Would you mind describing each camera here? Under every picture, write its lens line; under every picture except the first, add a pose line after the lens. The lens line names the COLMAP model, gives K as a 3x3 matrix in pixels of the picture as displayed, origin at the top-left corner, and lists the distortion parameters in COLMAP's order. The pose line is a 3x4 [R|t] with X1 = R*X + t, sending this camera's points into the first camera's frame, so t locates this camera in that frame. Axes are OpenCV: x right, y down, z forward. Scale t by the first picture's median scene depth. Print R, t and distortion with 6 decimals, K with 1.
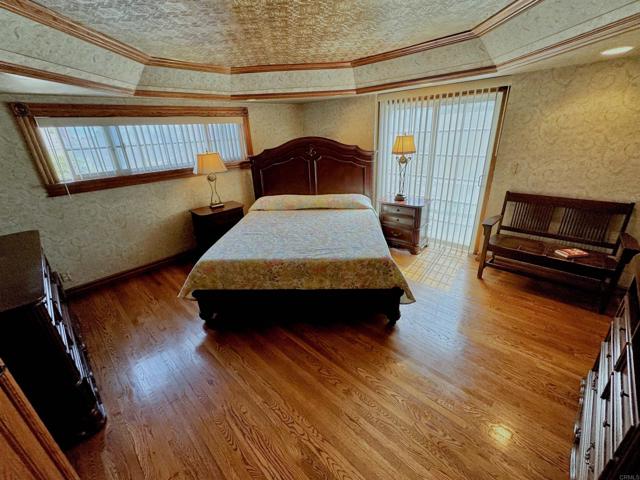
lens RADIAL K [[269.6, 0, 323.2], [0, 269.6, 241.1], [0, 0, 1]] dist [-0.000342, 0.000158]
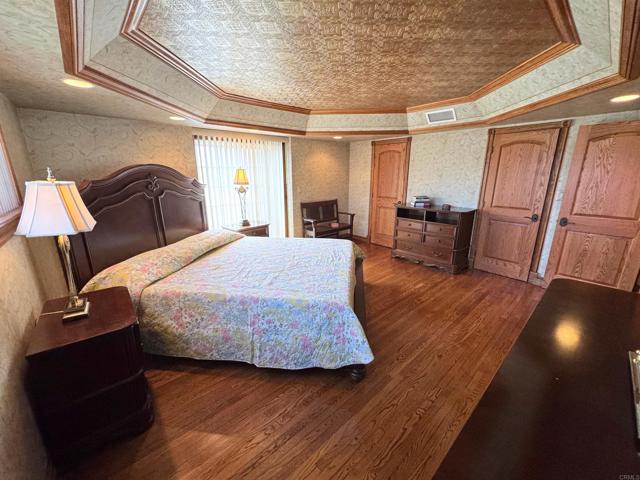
lens RADIAL K [[255.2, 0, 320.0], [0, 255.2, 240.0], [0, 0, 1]] dist [0.001361, 0.000107]
pose [[0.065353, -0.209387, 0.975647, -0.770998], [0.377369, 0.910309, 0.170087, -0.167296], [-0.923754, 0.357064, 0.138508, 0.622834]]
